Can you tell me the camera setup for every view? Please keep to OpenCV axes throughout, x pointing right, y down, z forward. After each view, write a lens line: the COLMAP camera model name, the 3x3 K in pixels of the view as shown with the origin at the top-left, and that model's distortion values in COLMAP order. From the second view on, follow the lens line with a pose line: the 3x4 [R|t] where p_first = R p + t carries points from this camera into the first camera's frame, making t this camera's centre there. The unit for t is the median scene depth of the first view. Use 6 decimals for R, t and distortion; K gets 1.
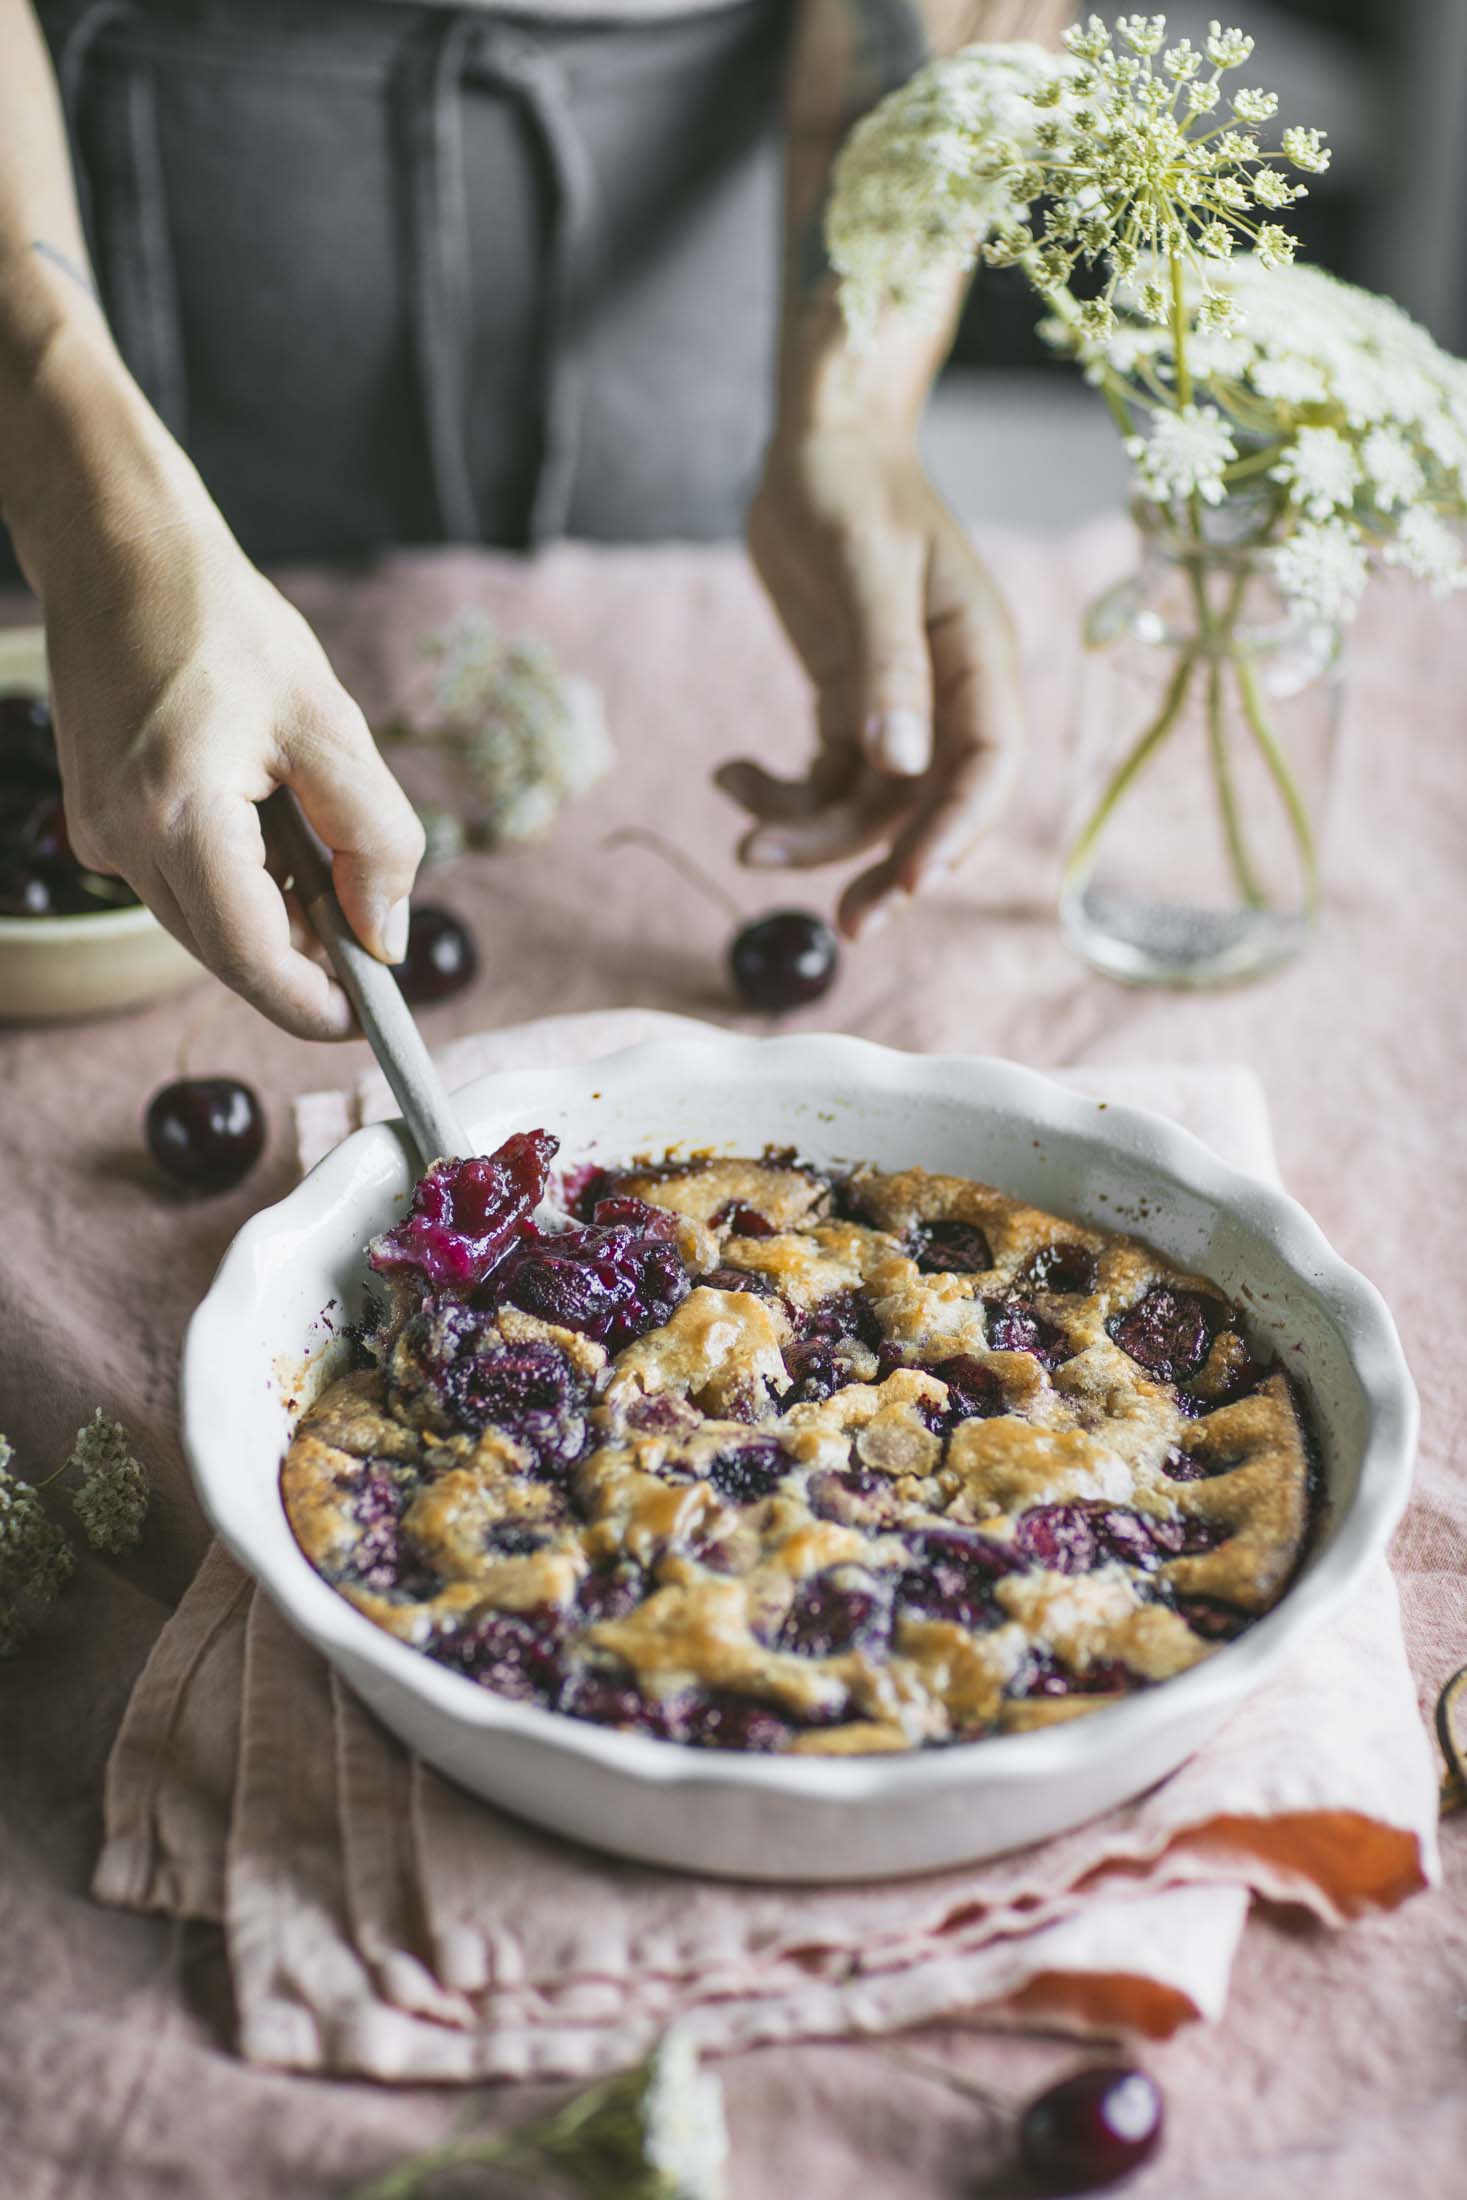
lens RADIAL K [[5594.6, 0, 735.3], [0, 5594.6, 1085.8], [0, 0, 1]] dist [-0.653319, 0.000000]
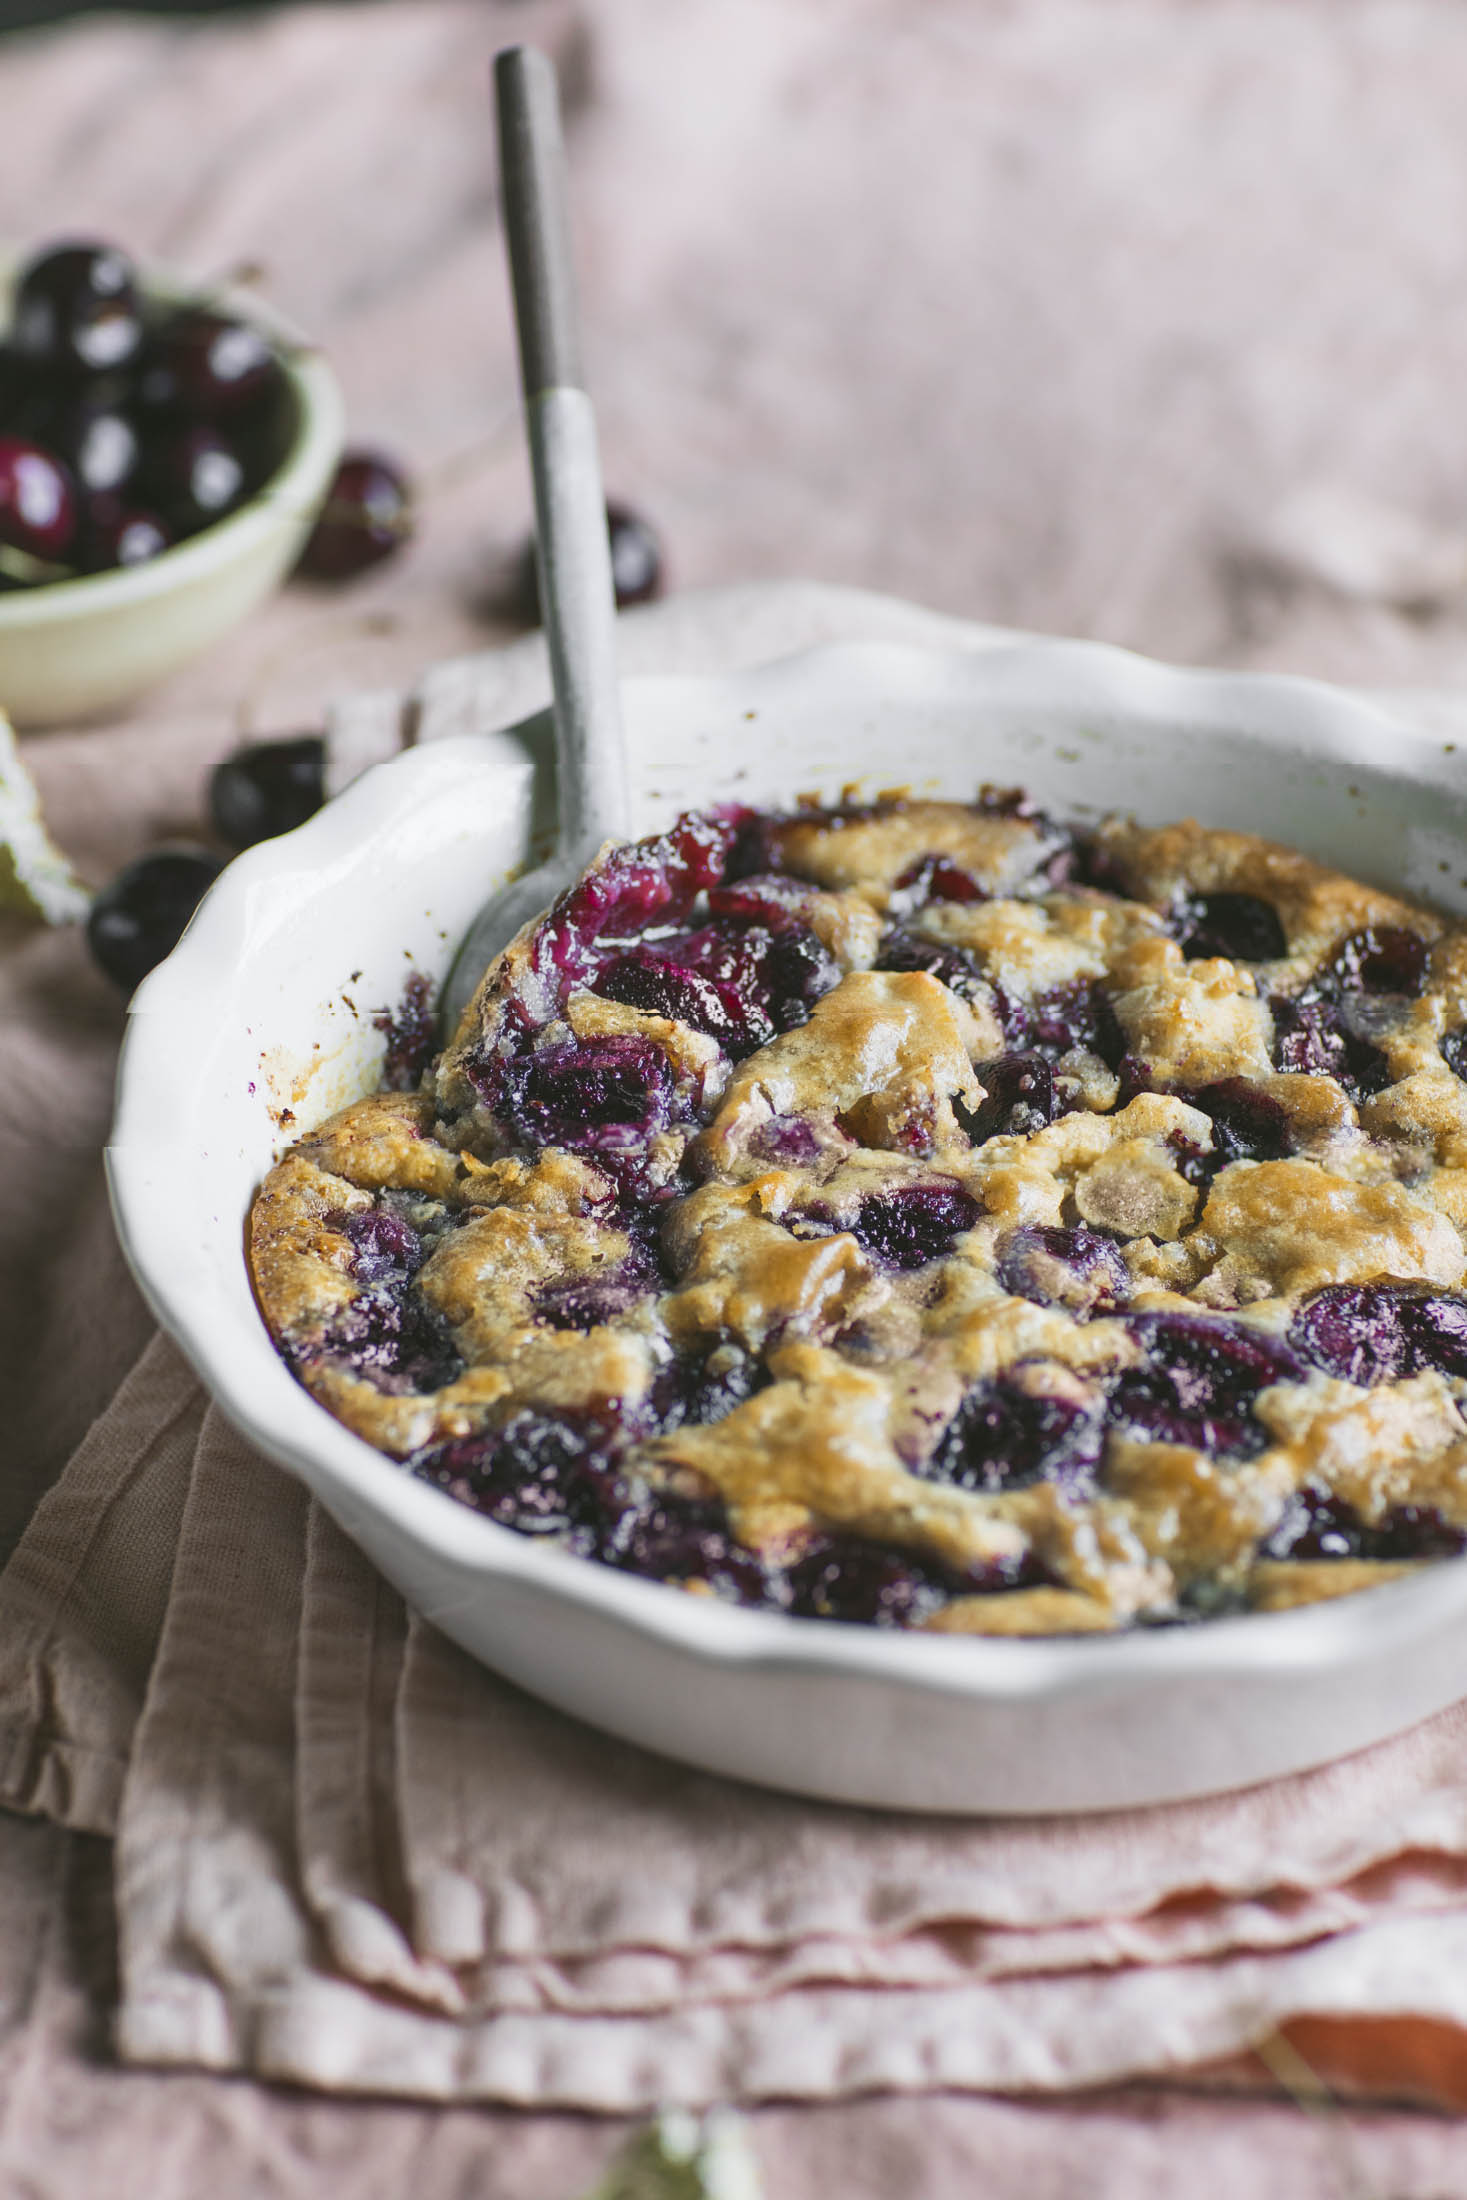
lens RADIAL K [[5594.6, 0, 734.7], [0, 5594.6, 1104.3], [0, 0, 1]] dist [-0.653319, 0.000000]
pose [[0.995790, 0.030196, -0.086553, 0.040206], [-0.028318, 0.999338, 0.022841, 0.039278], [0.087186, -0.020294, 0.995985, 0.304583]]
